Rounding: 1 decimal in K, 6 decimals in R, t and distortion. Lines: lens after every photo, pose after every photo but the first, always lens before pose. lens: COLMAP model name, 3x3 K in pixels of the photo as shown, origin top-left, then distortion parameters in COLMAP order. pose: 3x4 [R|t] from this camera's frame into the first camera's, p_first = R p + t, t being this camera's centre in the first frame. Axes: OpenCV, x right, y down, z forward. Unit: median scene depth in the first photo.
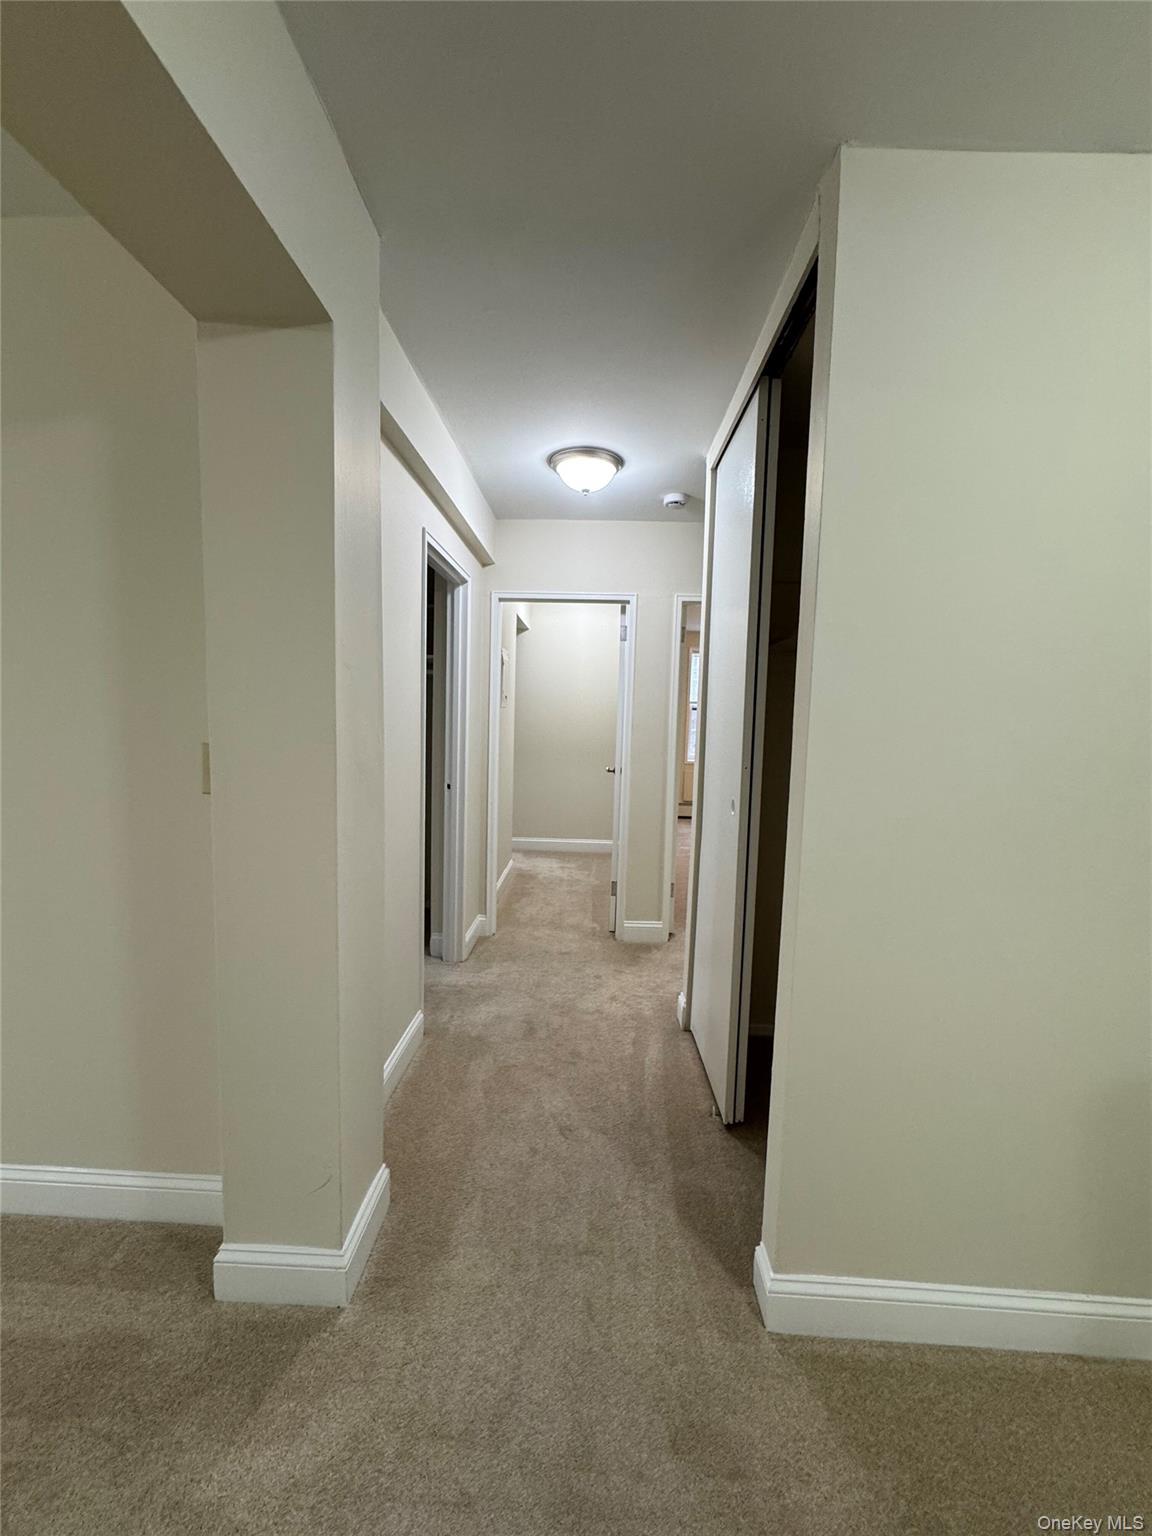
lens RADIAL K [[614.5, 0, 578.1], [0, 614.5, 767.2], [0, 0, 1]] dist [0.000051, 0.000091]
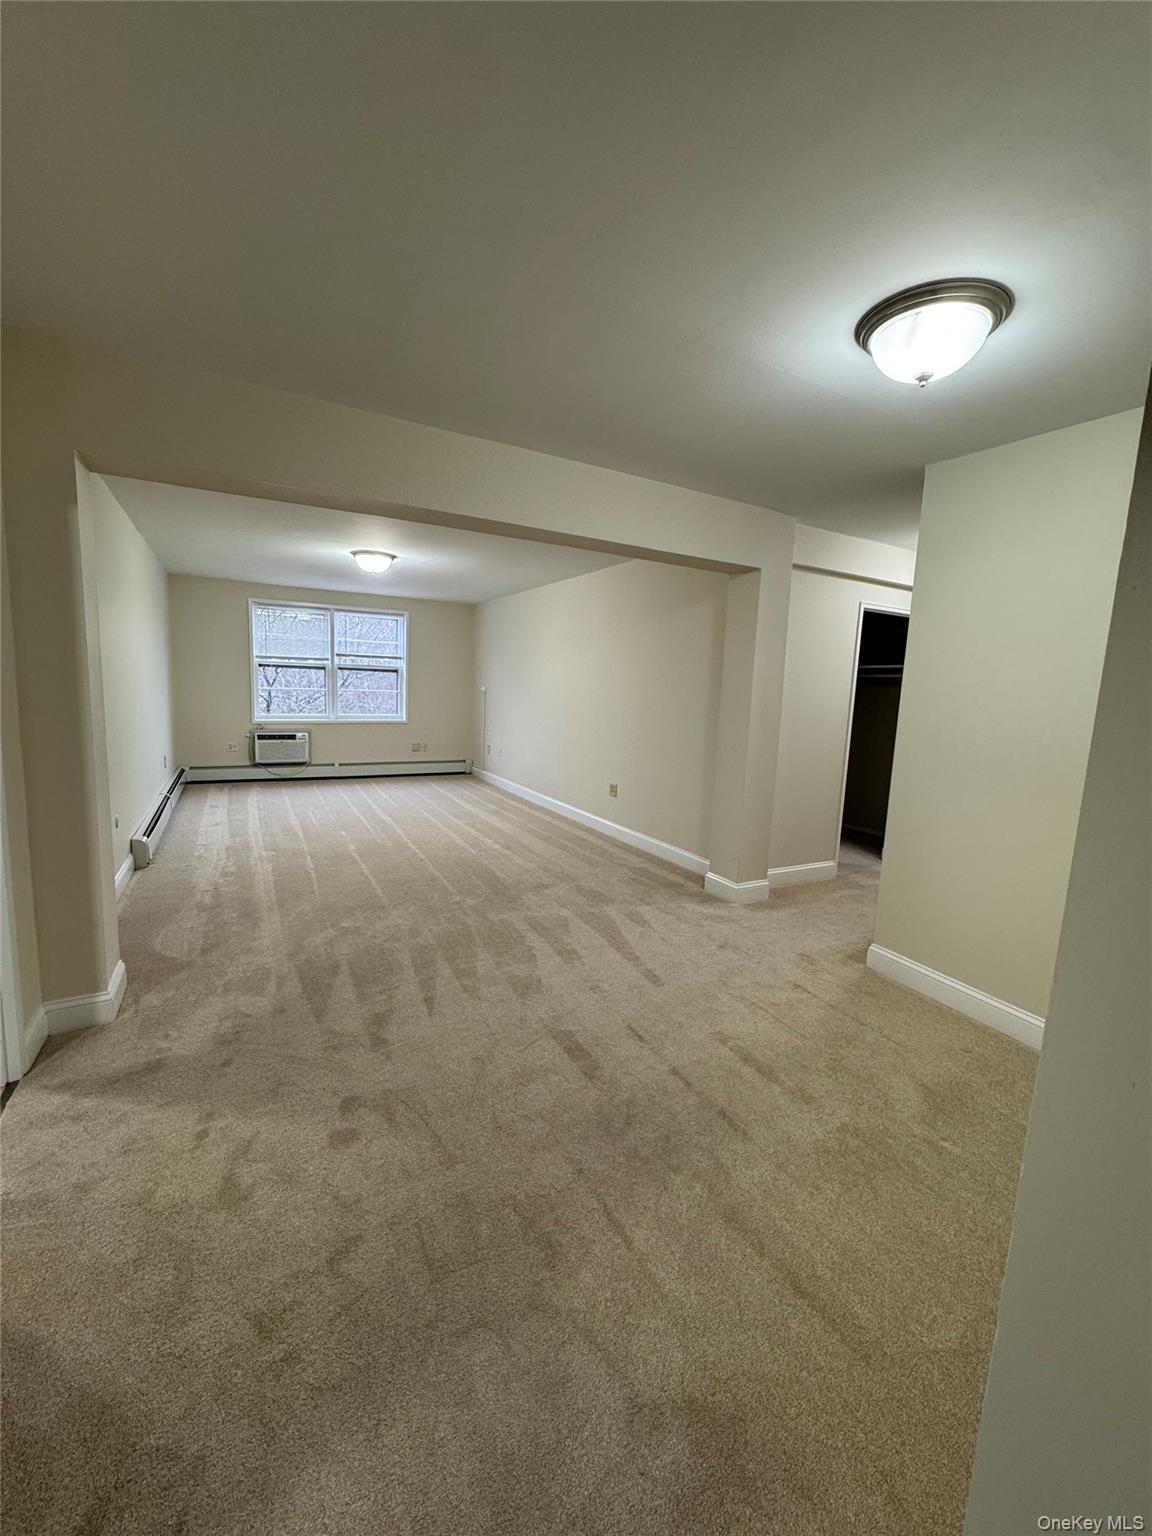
lens RADIAL K [[614.5, 0, 578.1], [0, 614.5, 767.2], [0, 0, 1]] dist [0.000051, 0.000091]
pose [[0.523182, 0.109448, -0.845164, 1.562277], [-0.093729, 0.993093, 0.070583, 0.101998], [0.847051, 0.042289, 0.529827, -1.154006]]
